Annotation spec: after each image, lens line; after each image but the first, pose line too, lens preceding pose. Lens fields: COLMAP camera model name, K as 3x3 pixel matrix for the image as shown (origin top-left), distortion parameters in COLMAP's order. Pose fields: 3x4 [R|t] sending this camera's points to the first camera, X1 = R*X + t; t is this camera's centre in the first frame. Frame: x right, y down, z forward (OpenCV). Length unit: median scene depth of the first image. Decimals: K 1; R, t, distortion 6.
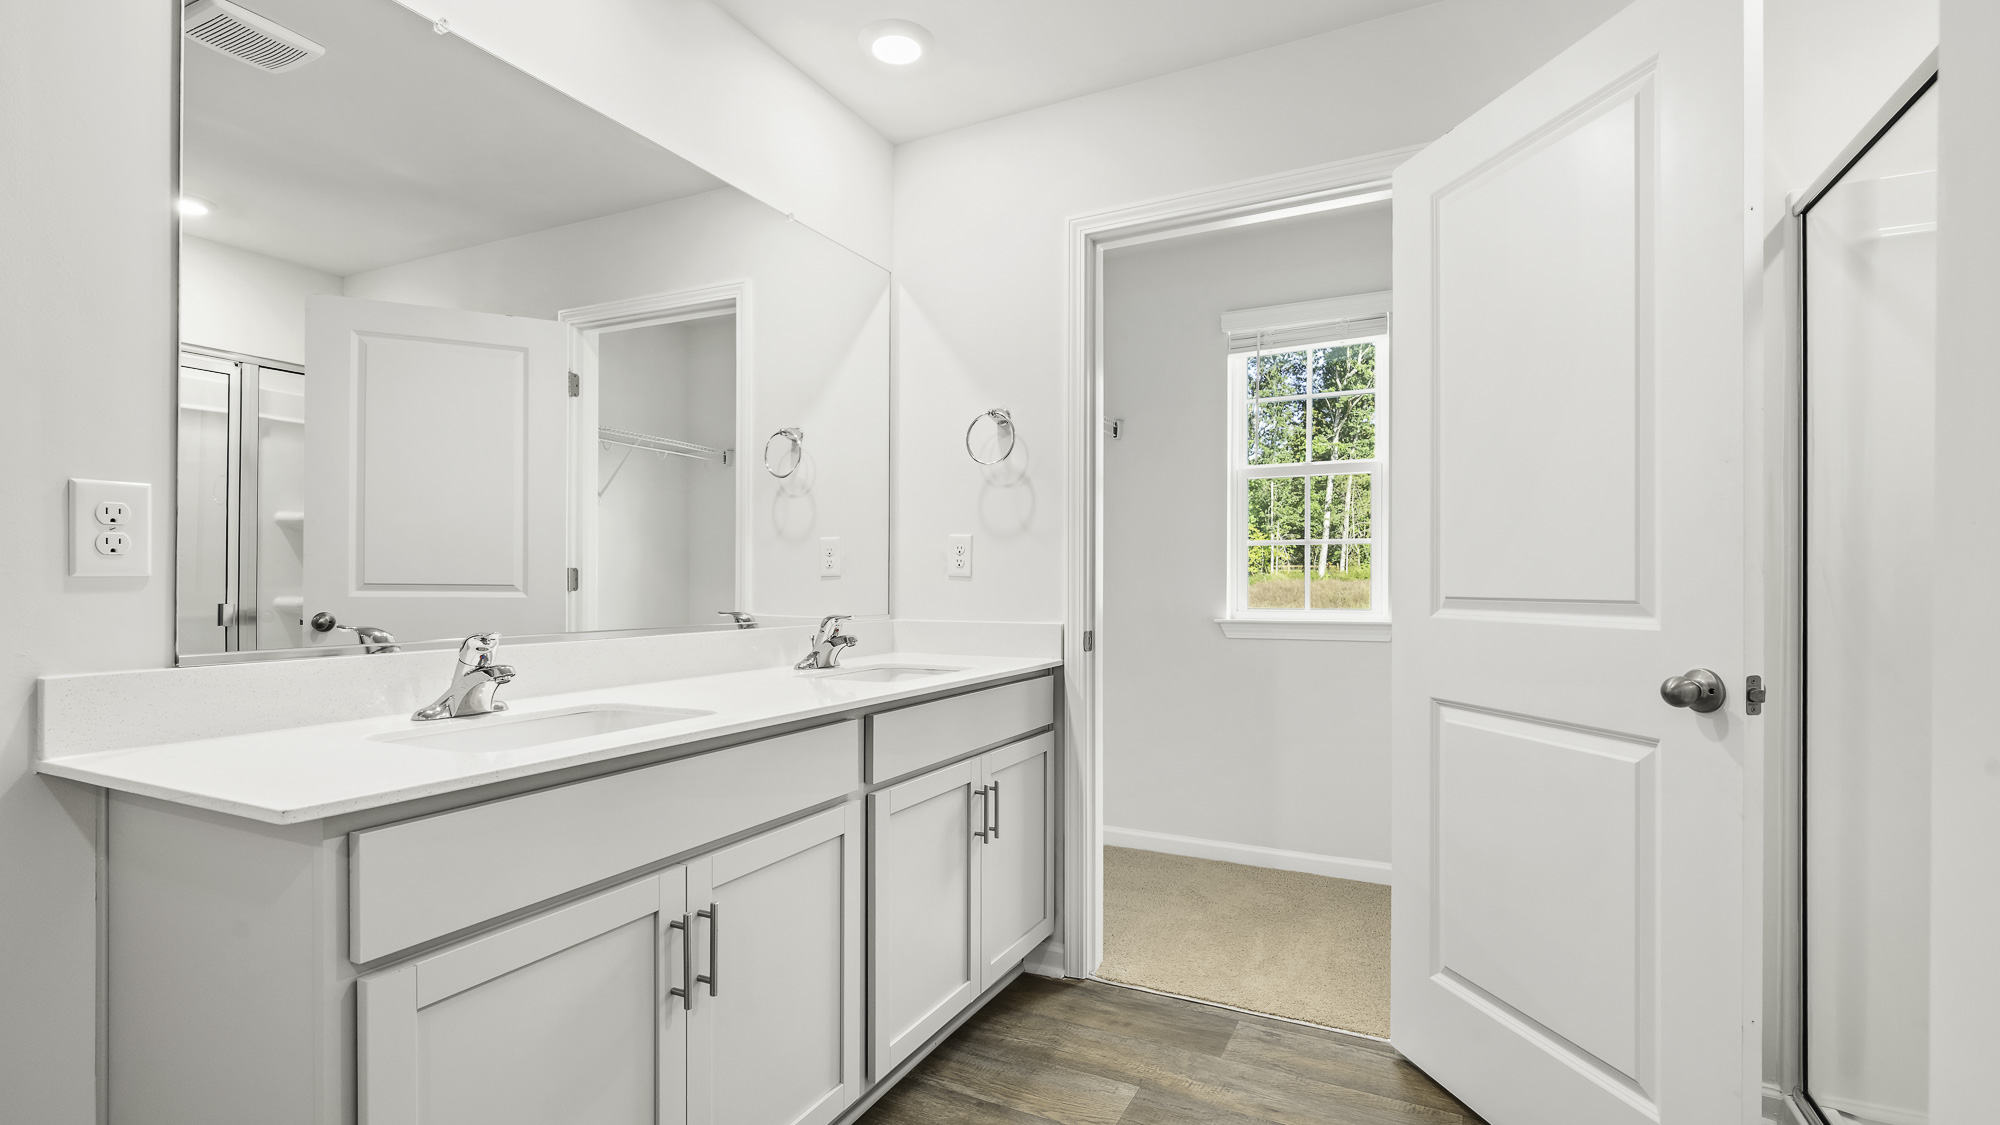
lens RADIAL K [[898.7, 0, 996.1], [0, 898.7, 574.7], [0, 0, 1]] dist [-0.000413, -0.000217]
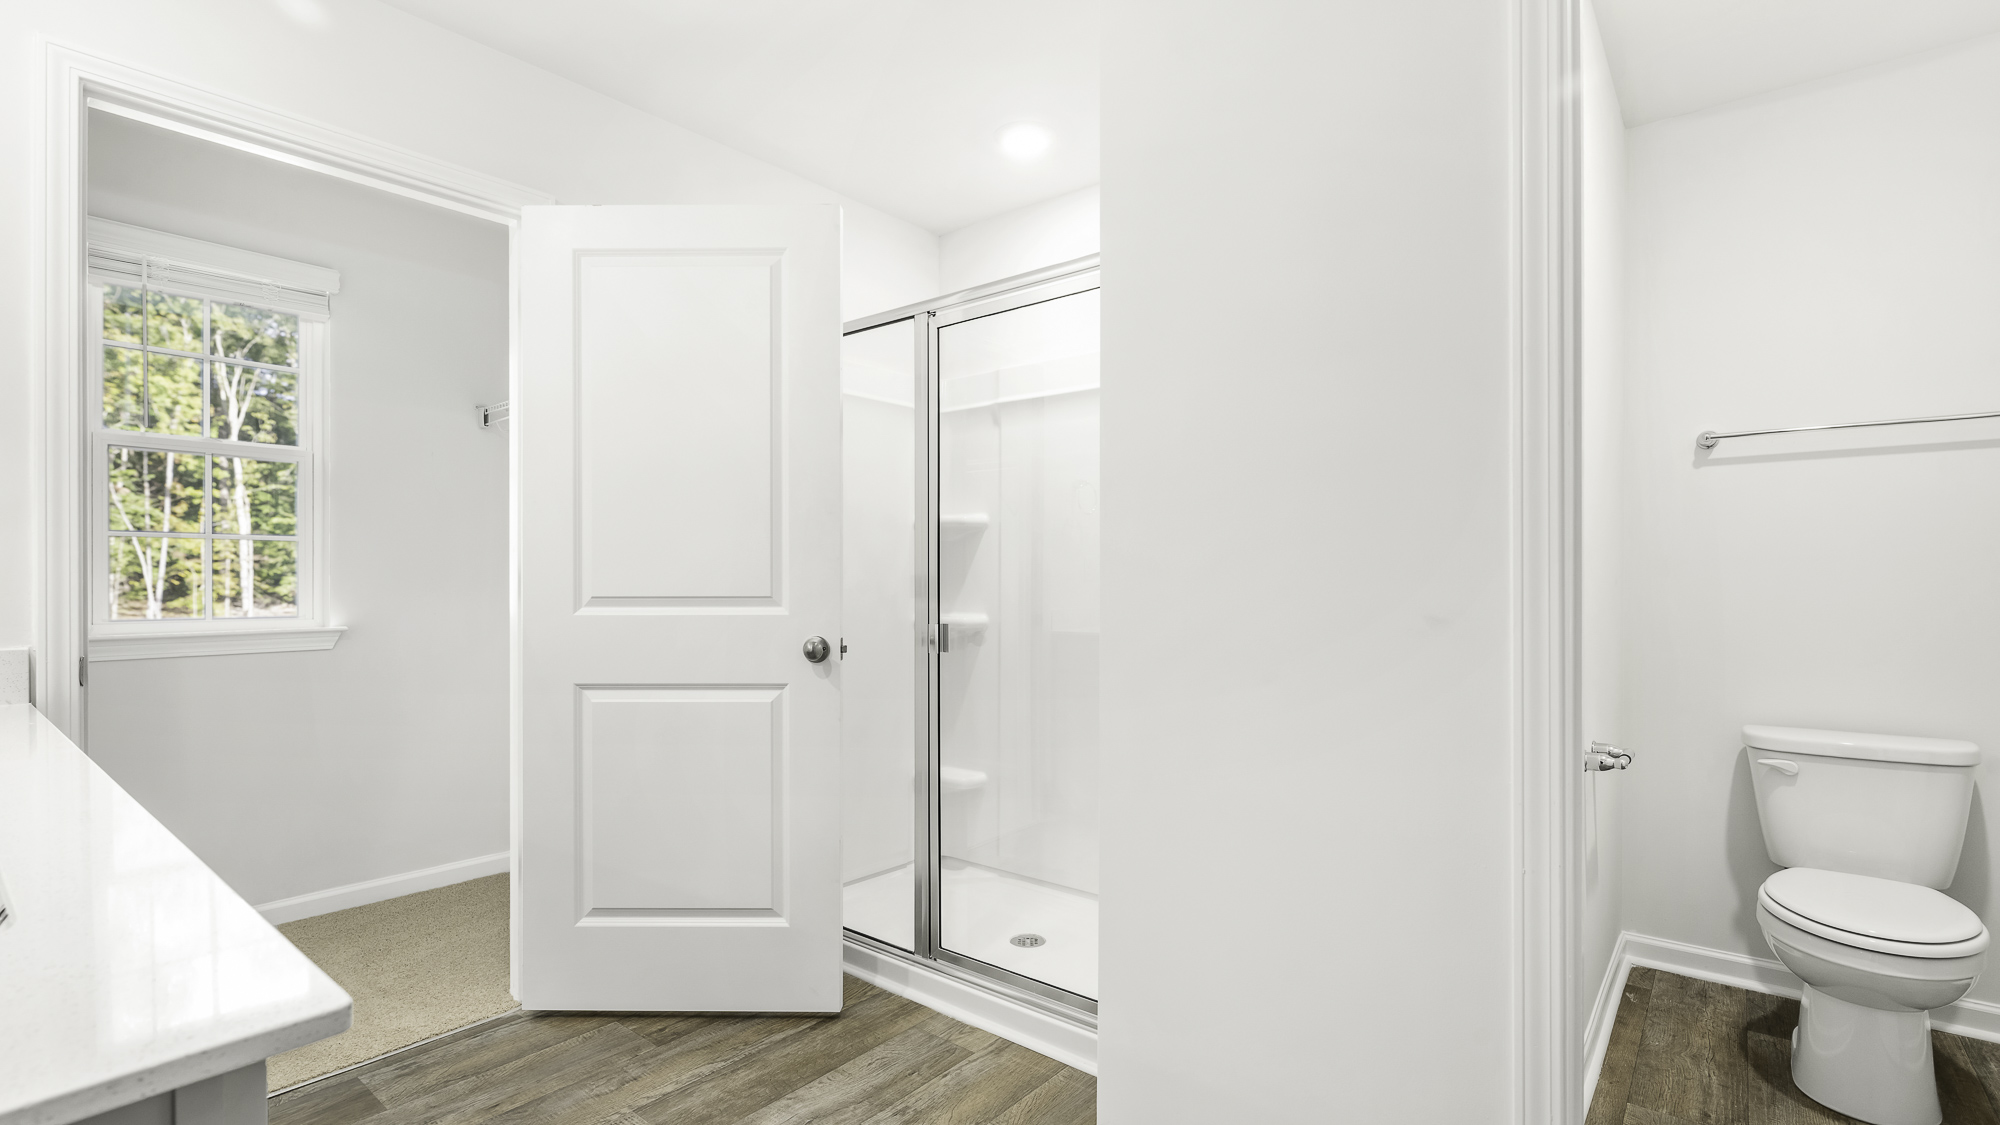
lens RADIAL K [[898.7, 0, 996.1], [0, 898.7, 574.7], [0, 0, 1]] dist [-0.000413, -0.000217]
pose [[0.228572, 0.006801, 0.973503, -0.520411], [-0.005813, 0.999967, -0.005621, -0.000744], [-0.973510, -0.004374, 0.228604, 0.208025]]
